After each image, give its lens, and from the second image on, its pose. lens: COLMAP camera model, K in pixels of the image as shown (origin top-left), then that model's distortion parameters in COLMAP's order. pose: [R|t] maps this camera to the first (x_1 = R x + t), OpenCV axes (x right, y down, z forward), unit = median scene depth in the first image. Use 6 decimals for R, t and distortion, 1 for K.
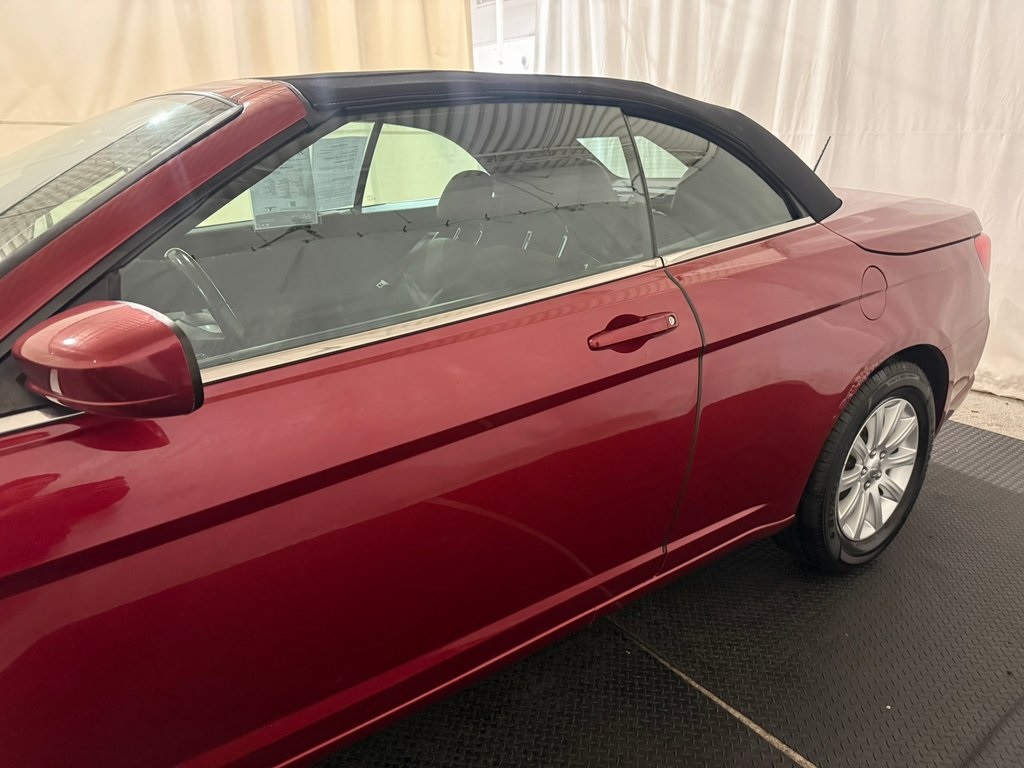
lens RADIAL K [[733.7, 0, 512.0], [0, 733.7, 384.0], [0, 0, 1]] dist [-0.001727, -0.004869]
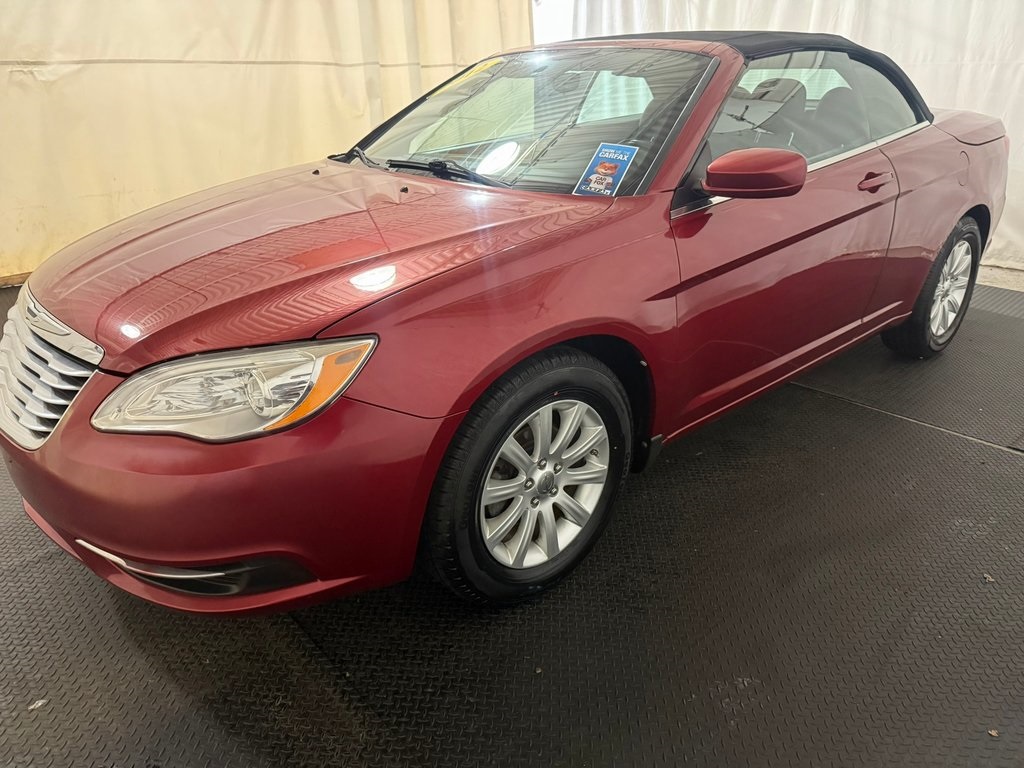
lens RADIAL K [[733.7, 0, 512.0], [0, 733.7, 384.0], [0, 0, 1]] dist [-0.001727, -0.004869]
pose [[0.994417, -0.050373, 0.092718, -0.559692], [0.042697, 0.995636, 0.082984, 0.144210], [-0.096493, -0.078562, 0.992228, -0.452512]]
